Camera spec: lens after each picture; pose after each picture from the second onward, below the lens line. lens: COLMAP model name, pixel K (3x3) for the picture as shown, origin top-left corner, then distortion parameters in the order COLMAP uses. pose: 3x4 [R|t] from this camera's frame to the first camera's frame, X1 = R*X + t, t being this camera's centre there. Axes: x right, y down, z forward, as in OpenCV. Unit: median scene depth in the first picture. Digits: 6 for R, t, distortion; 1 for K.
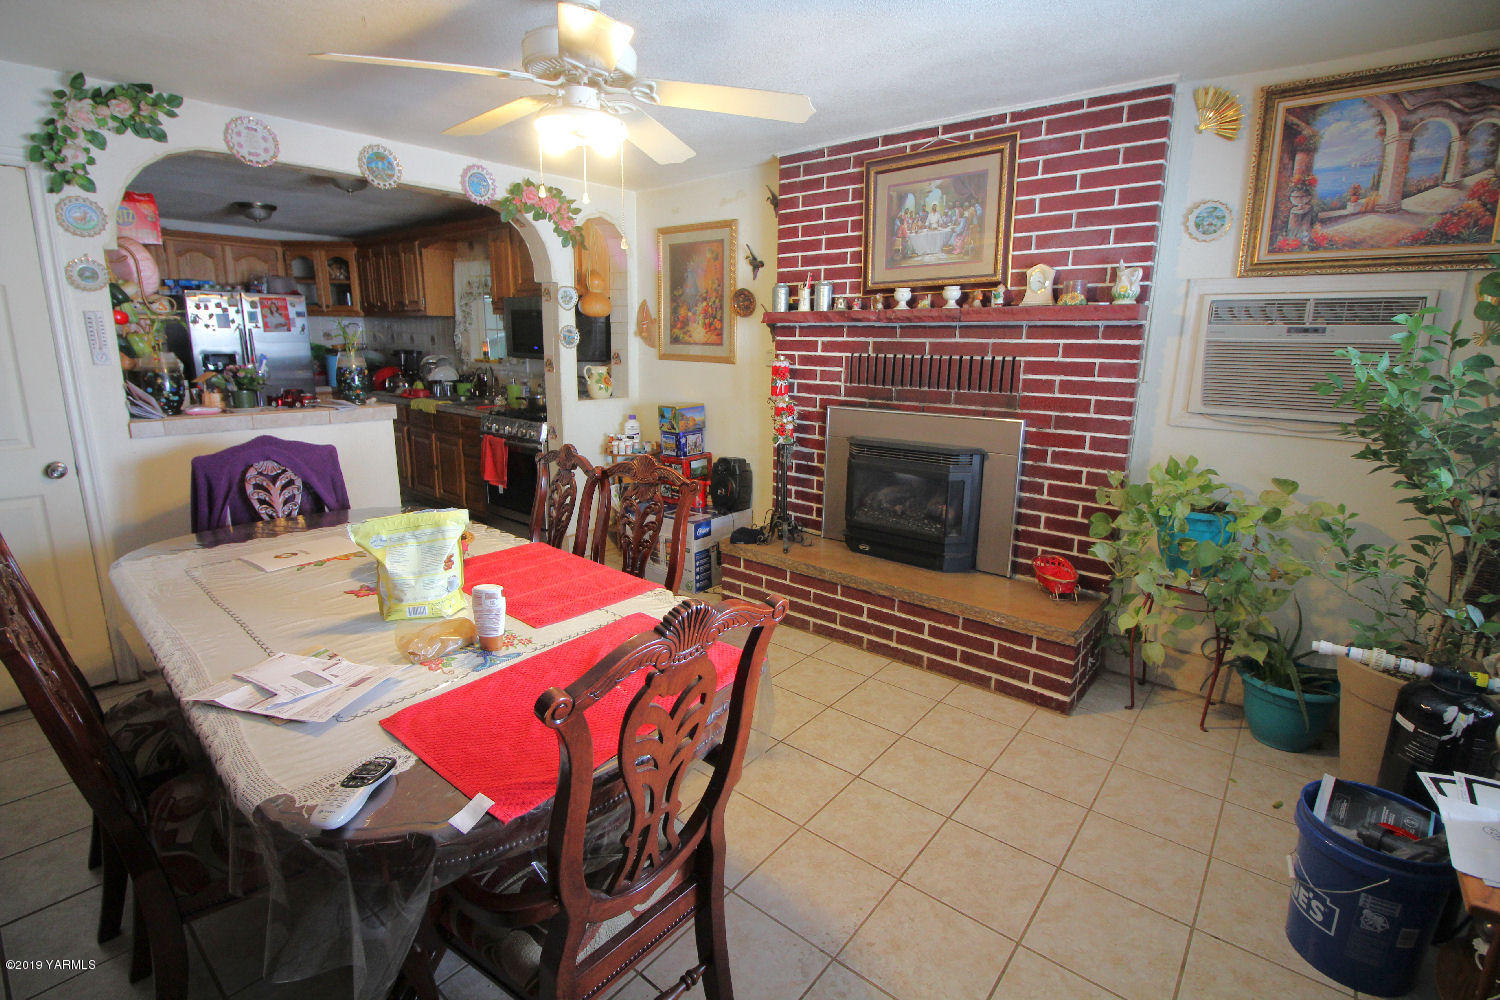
lens RADIAL K [[690.9, 0, 742.0], [0, 690.9, 492.2], [0, 0, 1]] dist [-0.012965, -0.003247]
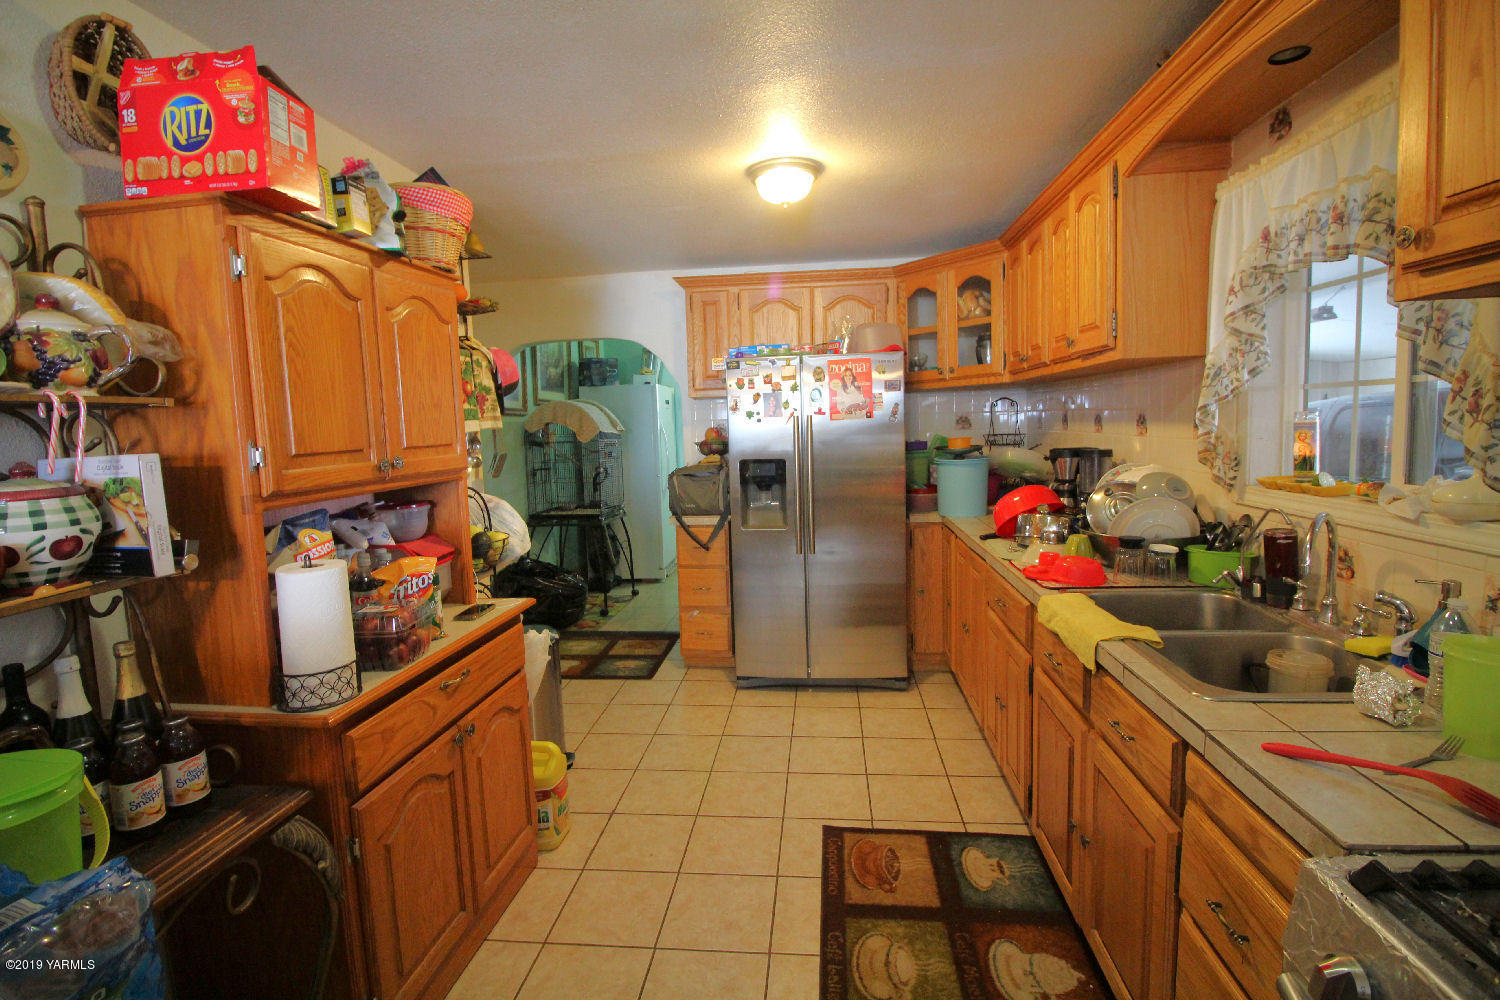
lens RADIAL K [[690.9, 0, 747.6], [0, 690.9, 495.1], [0, 0, 1]] dist [-0.012965, -0.003247]
pose [[0.559816, 0.046937, -0.827286, -0.258777], [-0.139188, 0.989535, -0.038045, -0.141484], [0.816843, 0.136447, 0.560491, 0.632436]]
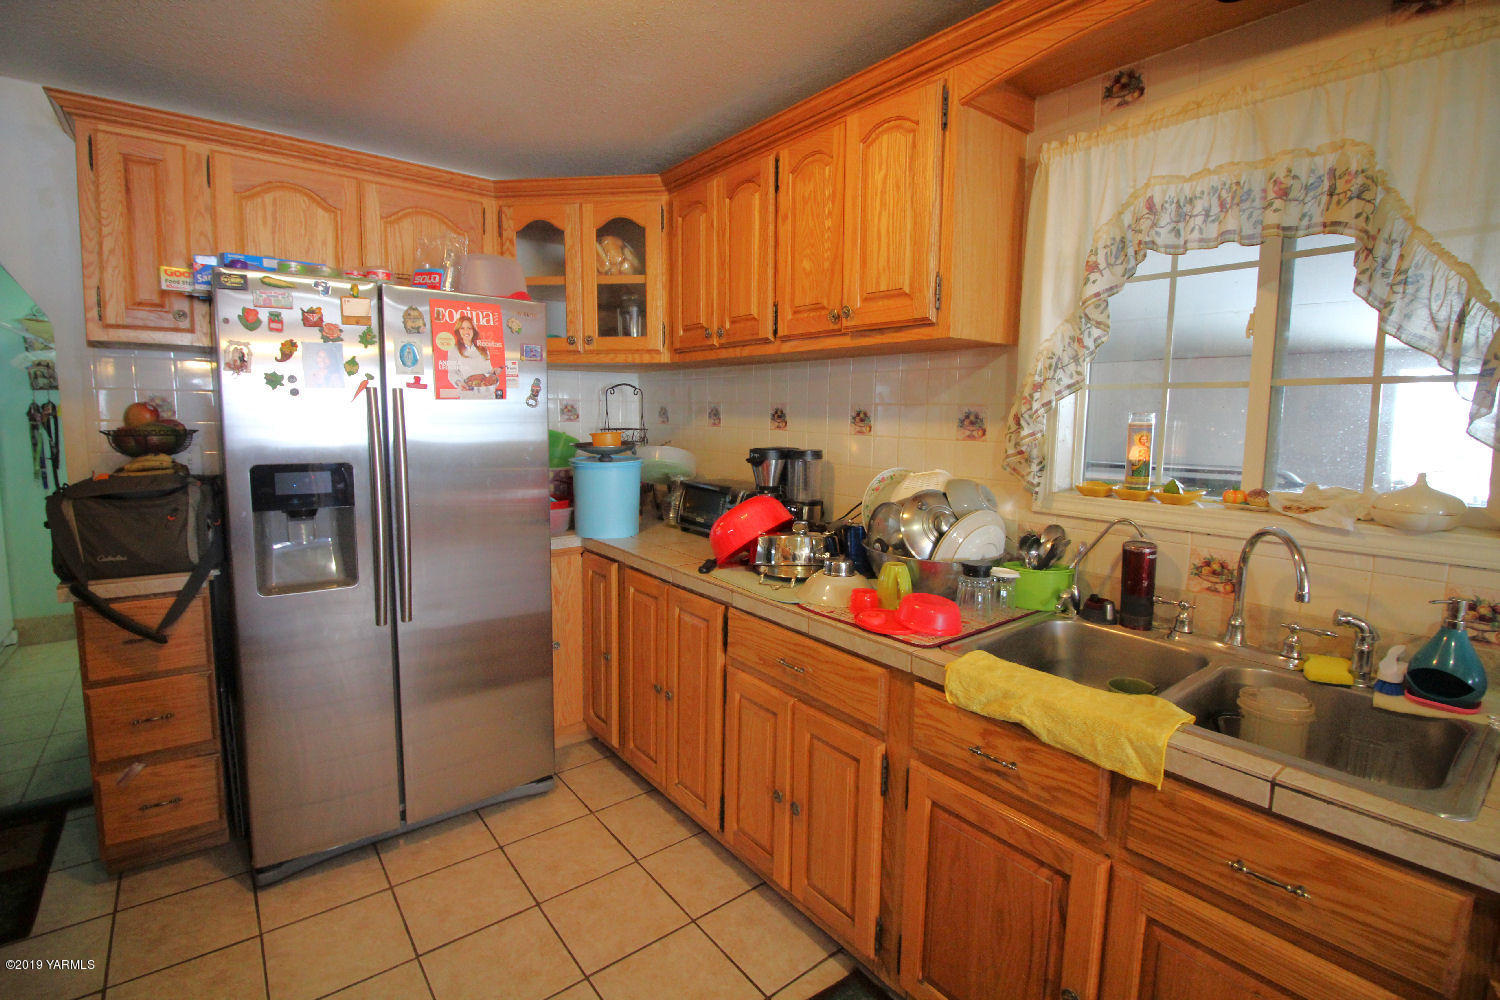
lens RADIAL K [[690.9, 0, 756.3], [0, 690.9, 492.6], [0, 0, 1]] dist [-0.012965, -0.003247]
pose [[0.981343, 0.014446, -0.191720, -0.472328], [-0.035715, 0.993515, -0.107950, -0.155544], [0.188917, 0.112783, 0.975495, 0.698663]]
